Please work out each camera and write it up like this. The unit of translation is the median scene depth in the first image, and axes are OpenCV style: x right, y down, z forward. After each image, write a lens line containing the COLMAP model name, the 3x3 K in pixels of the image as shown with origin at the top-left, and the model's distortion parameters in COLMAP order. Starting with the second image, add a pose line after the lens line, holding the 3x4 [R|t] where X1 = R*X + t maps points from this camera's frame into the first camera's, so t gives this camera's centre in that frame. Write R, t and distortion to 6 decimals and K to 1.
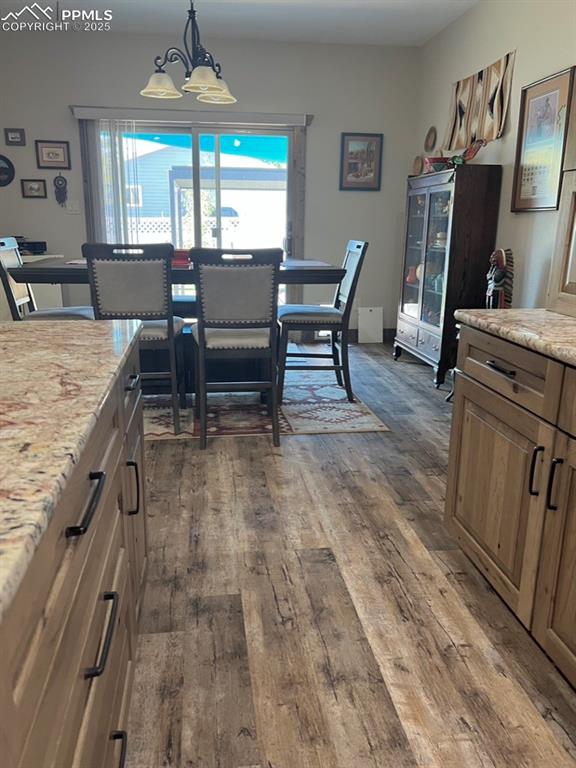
lens RADIAL K [[604.2, 0, 284.9], [0, 604.2, 383.7], [0, 0, 1]] dist [0.034780, -0.025923]
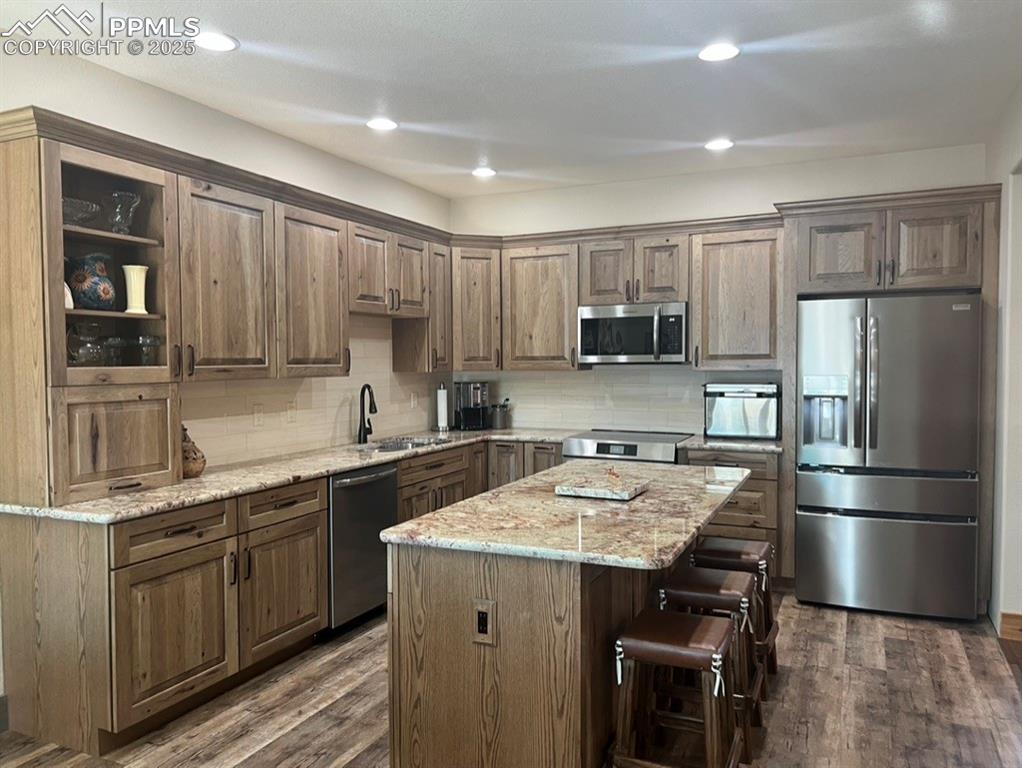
lens RADIAL K [[767.7, 0, 510.8], [0, 767.7, 402.5], [0, 0, 1]] dist [0.045874, -0.050154]
pose [[-0.845127, -0.039764, 0.533084, -0.562888], [0.134108, 0.949567, 0.283439, -0.331713], [-0.517470, 0.311034, -0.797172, 0.925165]]
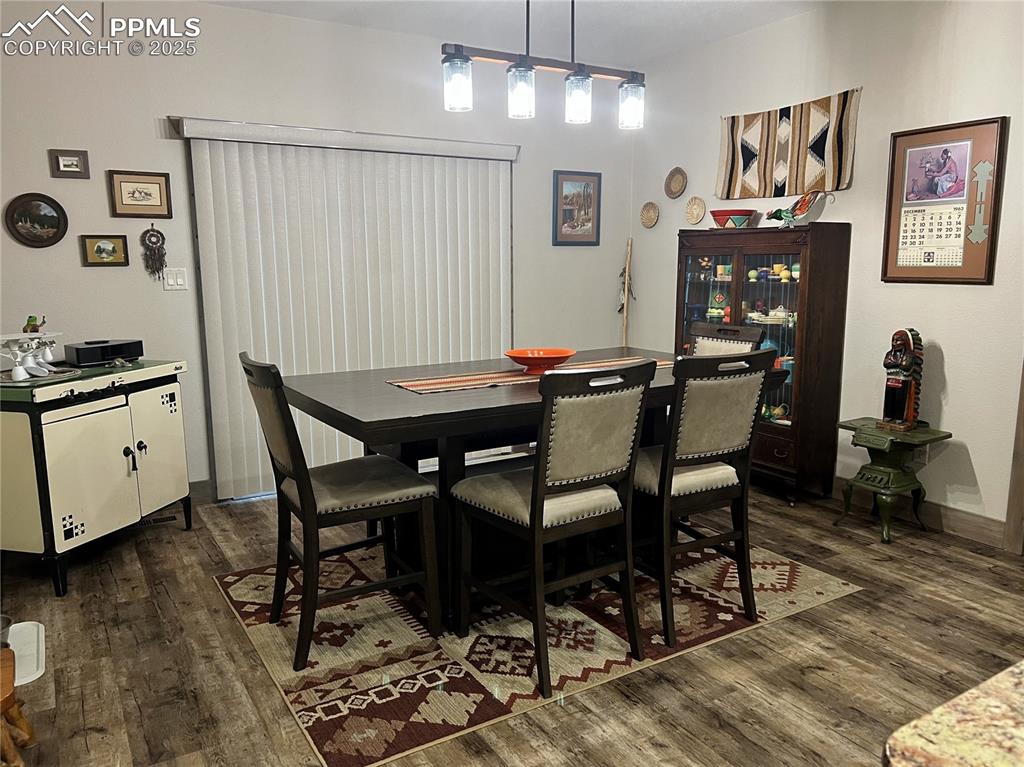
lens RADIAL K [[769.2, 0, 515.3], [0, 769.2, 390.4], [0, 0, 1]] dist [0.045874, -0.050154]
pose [[0.918134, -0.083122, 0.387455, -0.522140], [0.118126, 0.990710, -0.067378, -0.137740], [-0.378255, 0.107631, 0.919423, 0.278075]]
